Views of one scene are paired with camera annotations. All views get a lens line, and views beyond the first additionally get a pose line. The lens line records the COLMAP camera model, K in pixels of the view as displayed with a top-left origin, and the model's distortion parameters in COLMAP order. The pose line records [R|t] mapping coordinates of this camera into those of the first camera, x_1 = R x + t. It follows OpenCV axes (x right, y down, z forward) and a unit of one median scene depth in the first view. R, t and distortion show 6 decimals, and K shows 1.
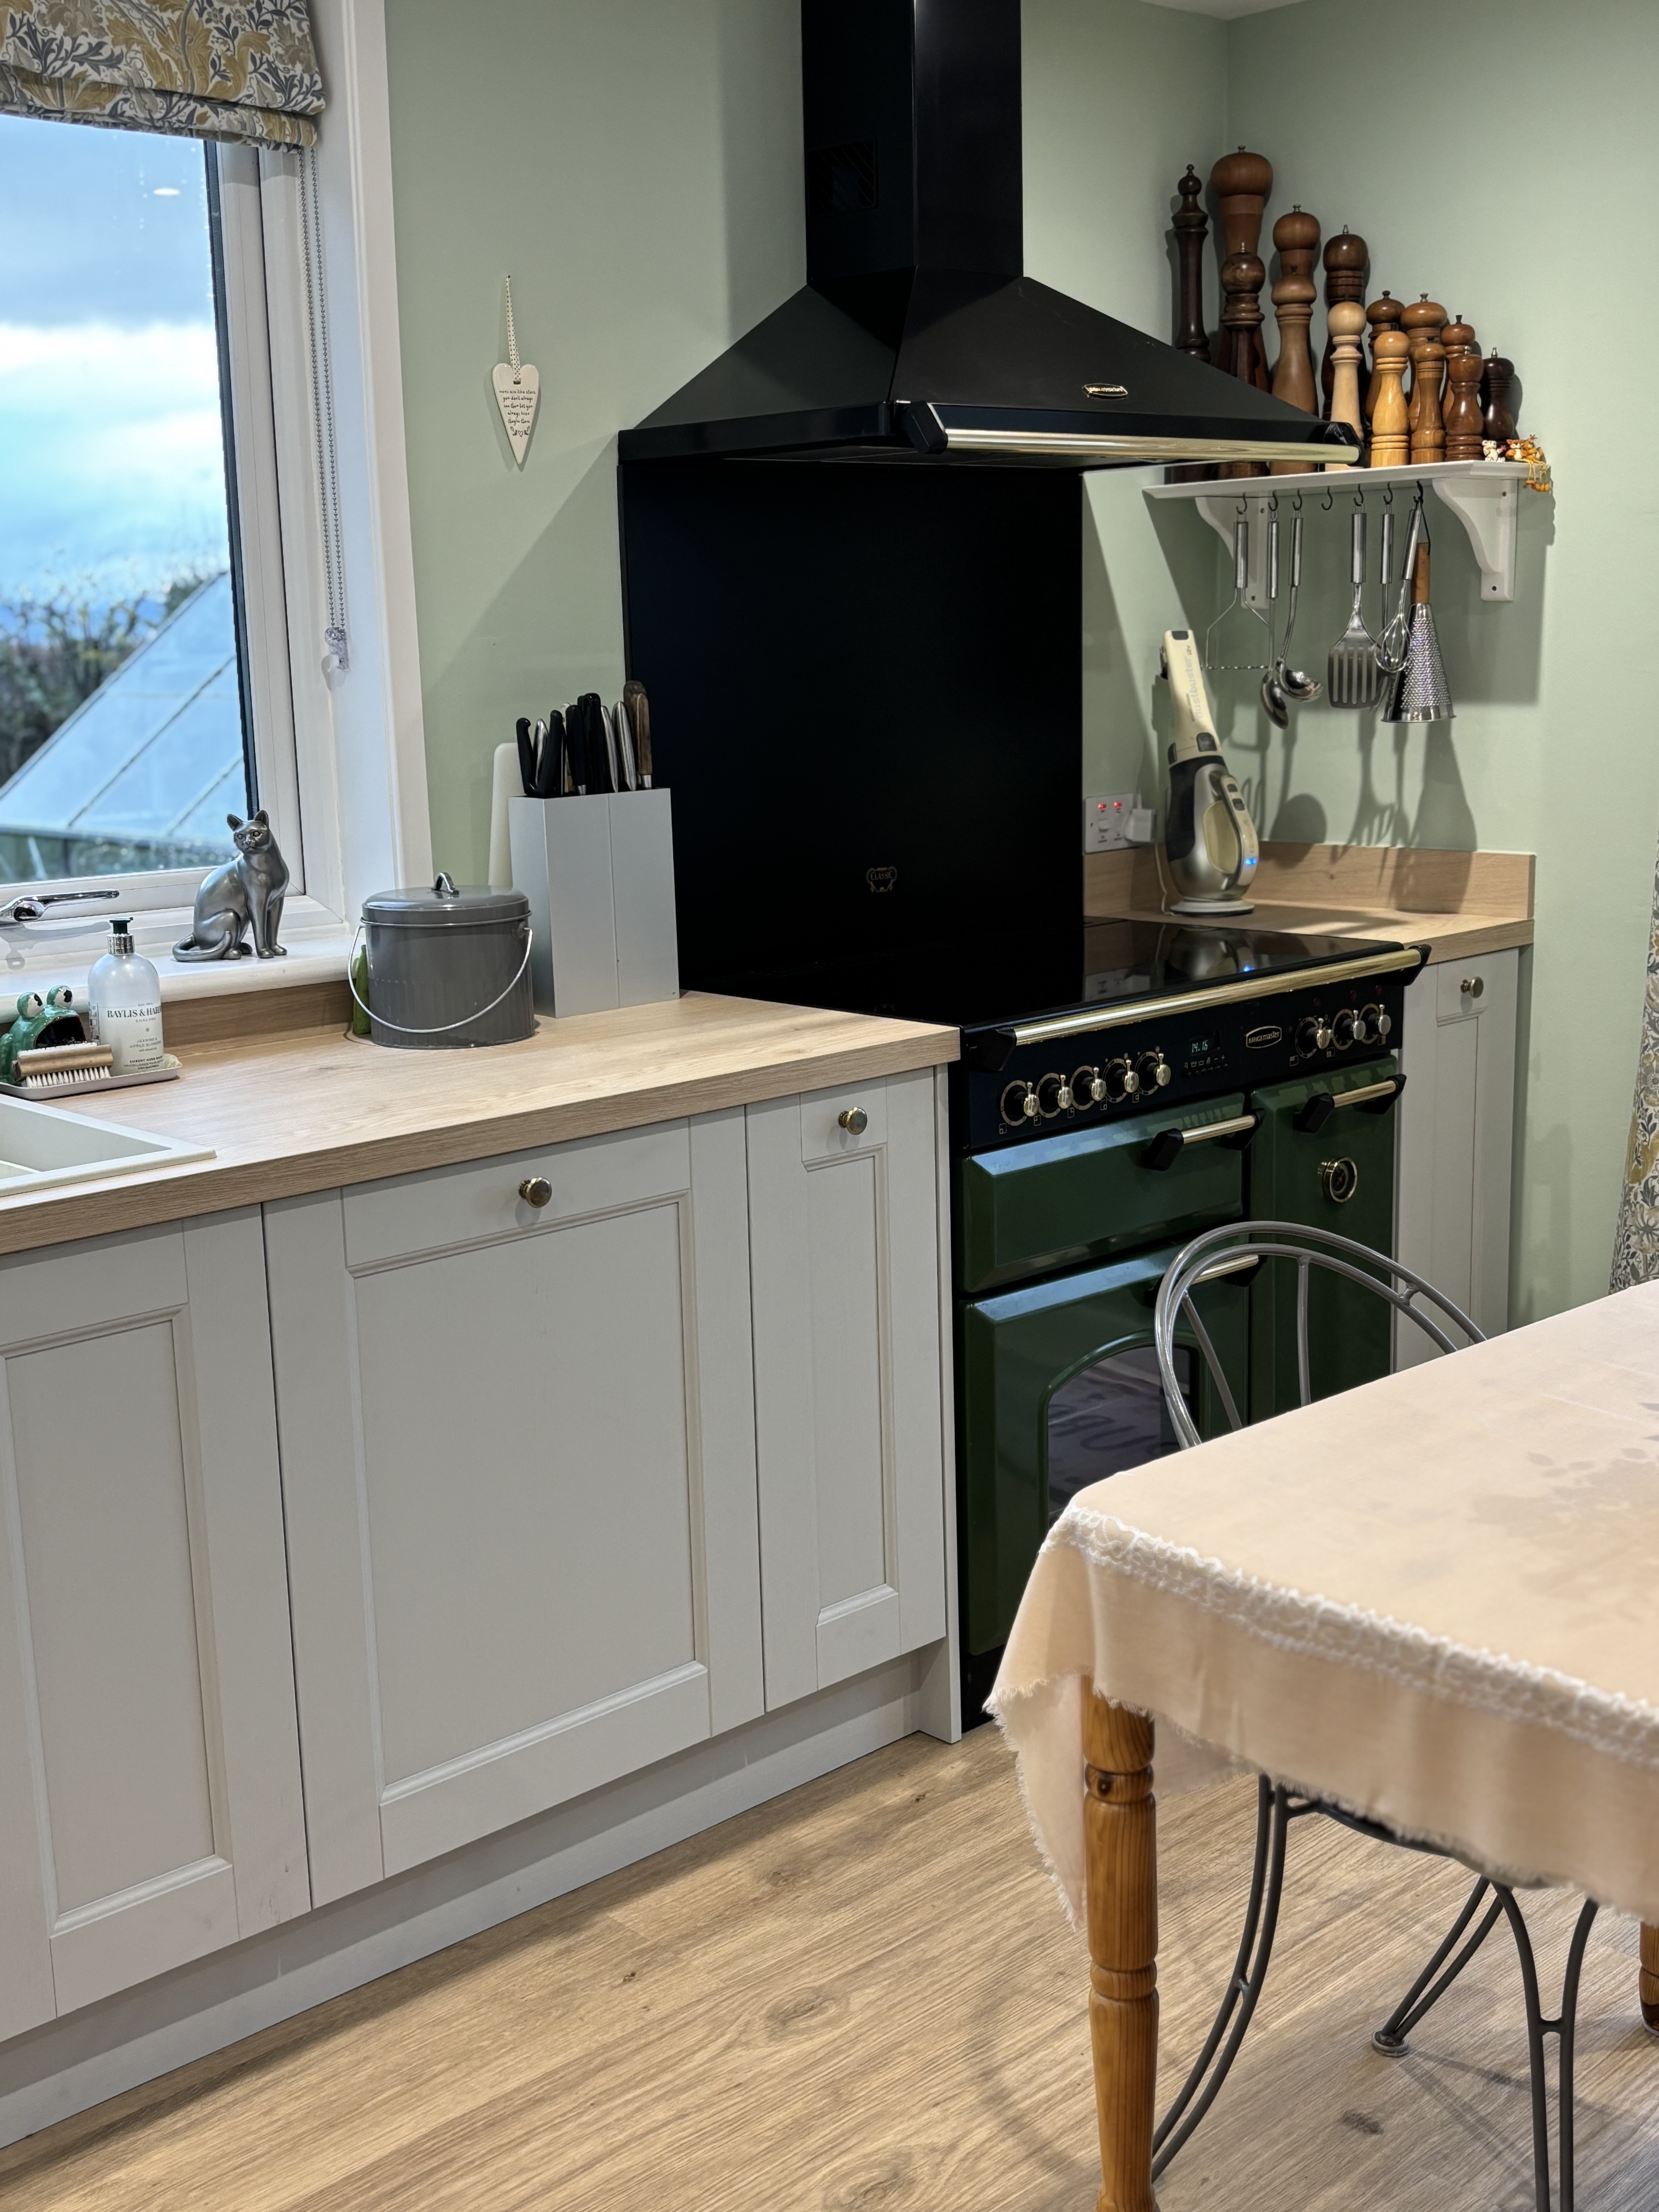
lens RADIAL K [[2485.7, 0, 829.5], [0, 2485.7, 1106.0], [0, 0, 1]] dist [-0.003943, -0.015693]
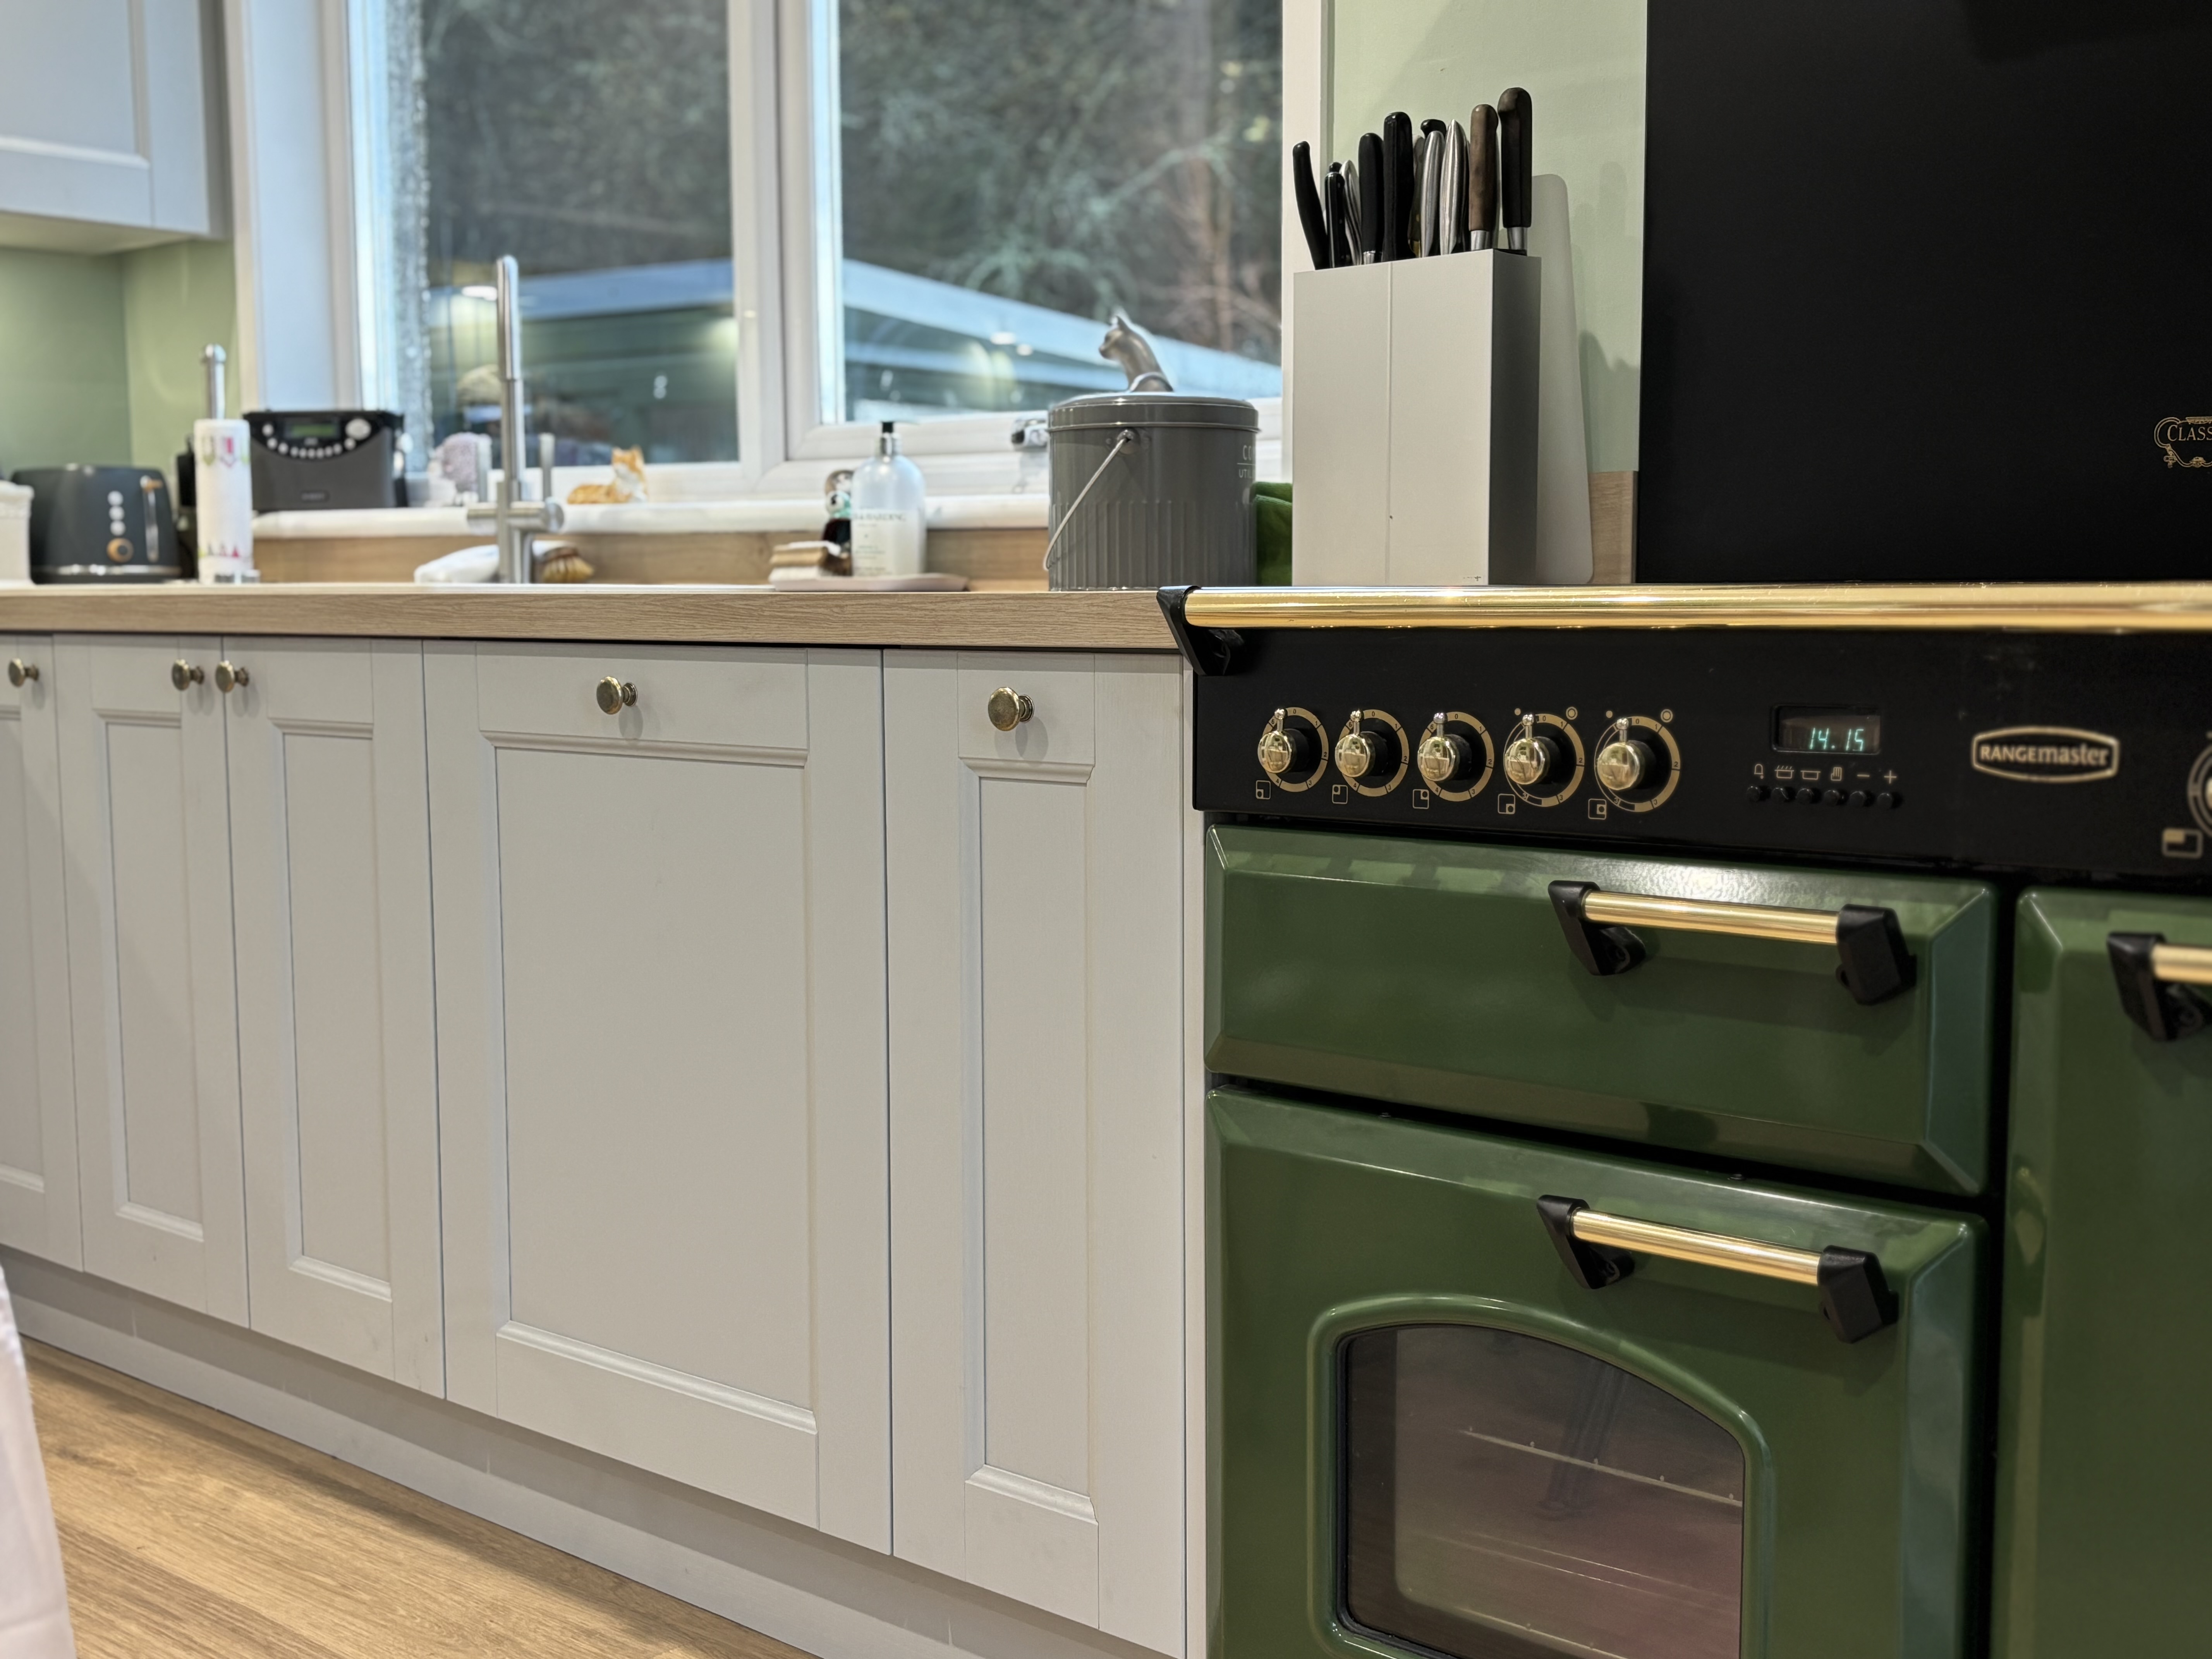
lens RADIAL K [[2554.2, 0, 1106.0], [0, 2554.2, 829.5], [0, 0, 1]] dist [-0.161117, 0.417563]
pose [[0.091508, 0.122496, -0.988241, 0.687909], [-0.185723, 0.977092, 0.103917, -0.036960], [0.978332, 0.174030, 0.112162, 1.010771]]
